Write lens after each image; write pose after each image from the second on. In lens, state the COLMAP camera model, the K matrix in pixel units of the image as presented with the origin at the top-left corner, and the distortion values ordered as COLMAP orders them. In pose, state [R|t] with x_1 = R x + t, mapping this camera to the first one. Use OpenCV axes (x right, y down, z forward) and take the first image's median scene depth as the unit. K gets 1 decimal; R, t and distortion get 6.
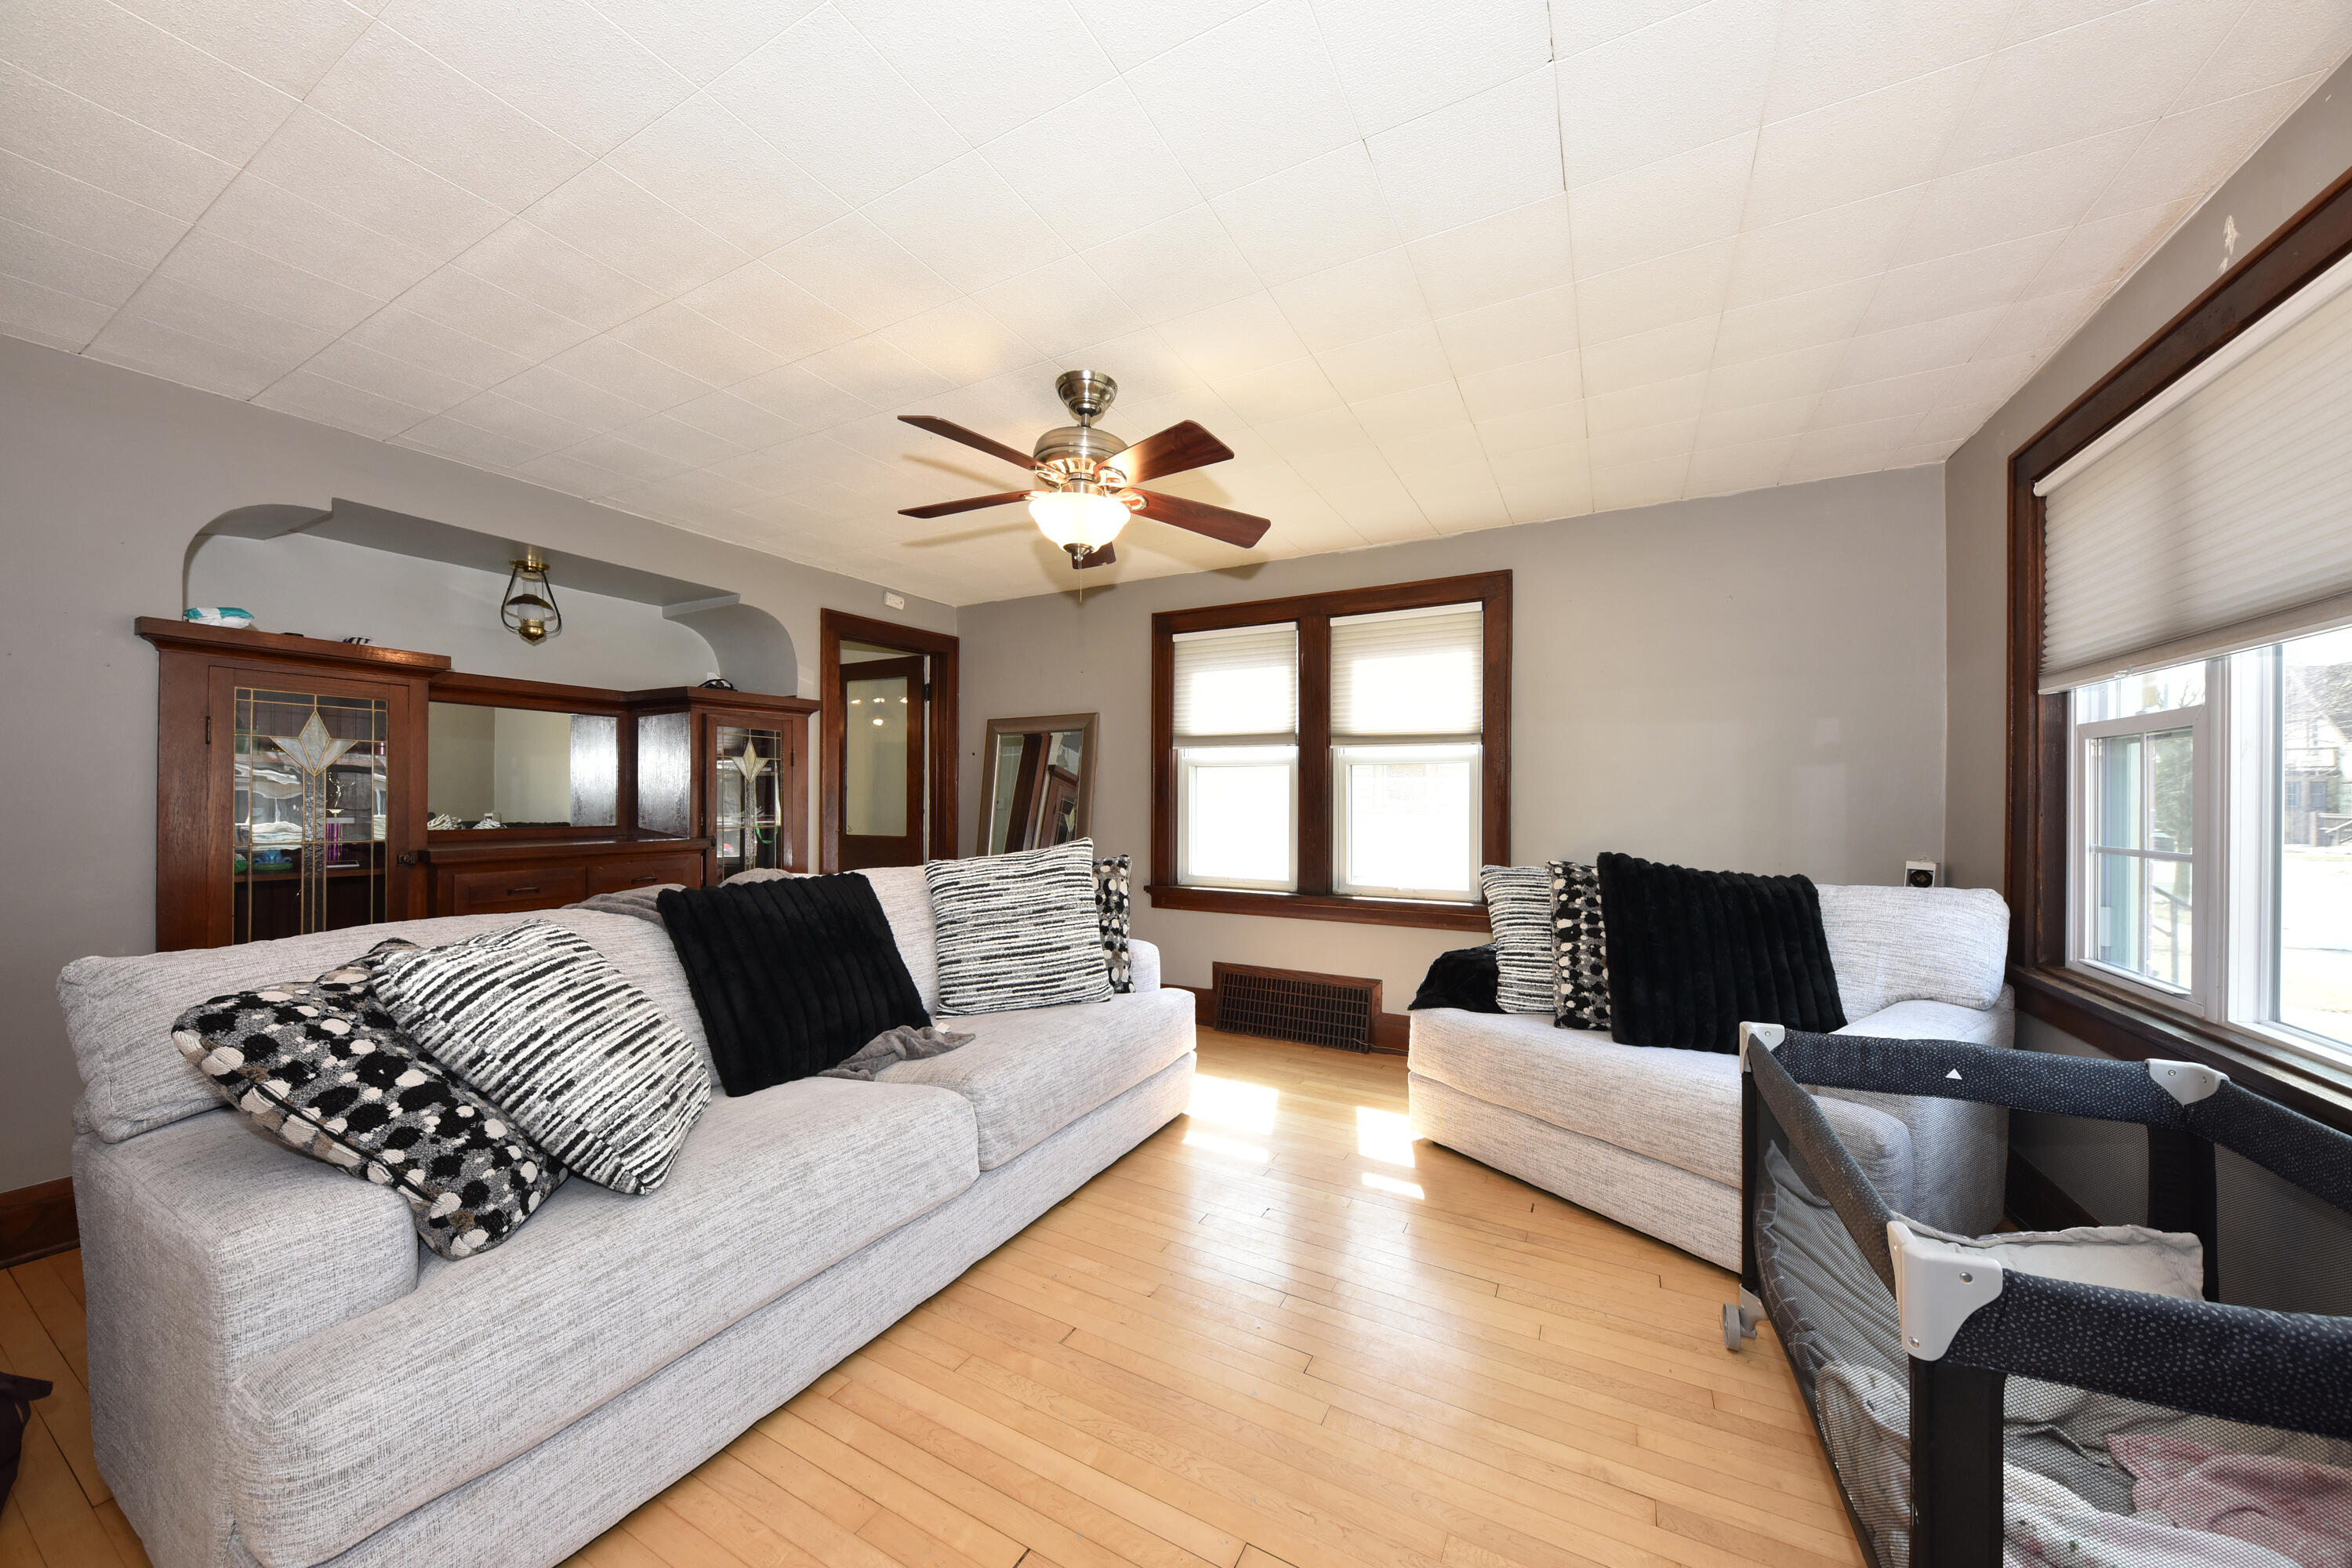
lens RADIAL K [[807.4, 0, 1176.8], [0, 807.4, 789.7], [0, 0, 1]] dist [0.013595, -0.001002]
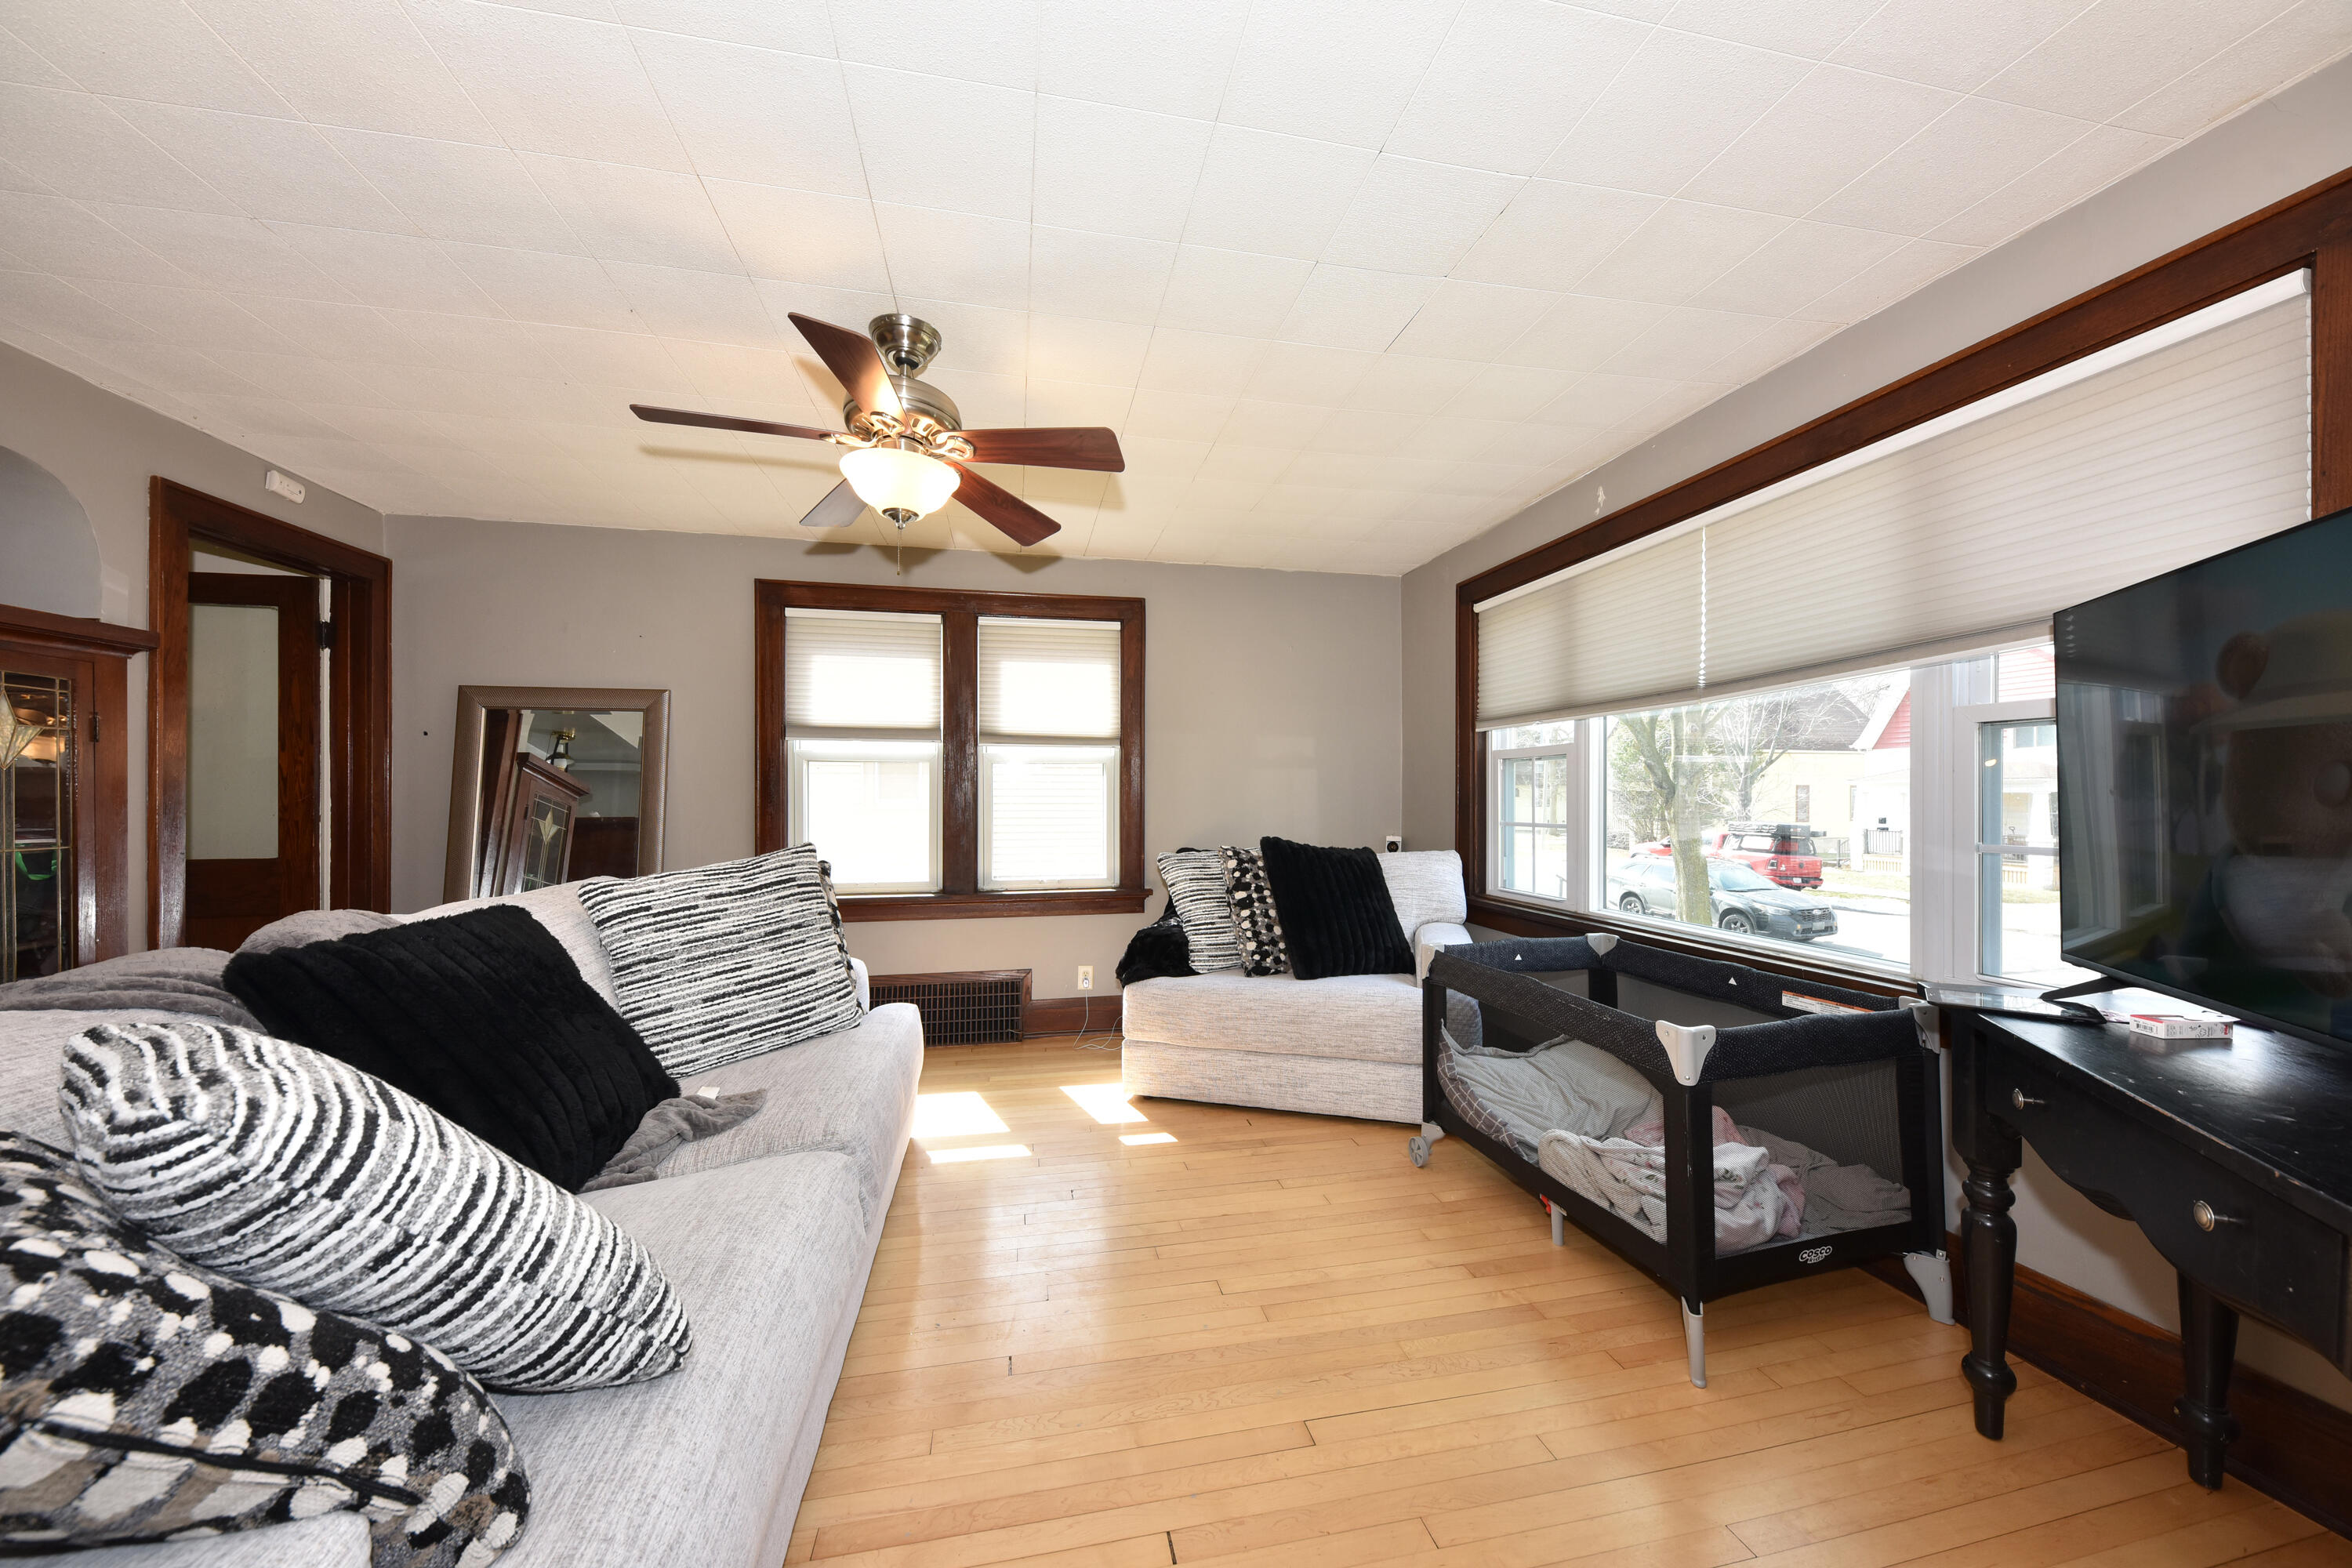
lens RADIAL K [[807.4, 0, 1180.5], [0, 807.4, 791.6], [0, 0, 1]] dist [0.013595, -0.001002]
pose [[0.767945, 0.000954, 0.640514, -0.424815], [-0.003079, 0.999993, 0.002202, 0.003522], [-0.640508, -0.003663, 0.767943, 0.110502]]
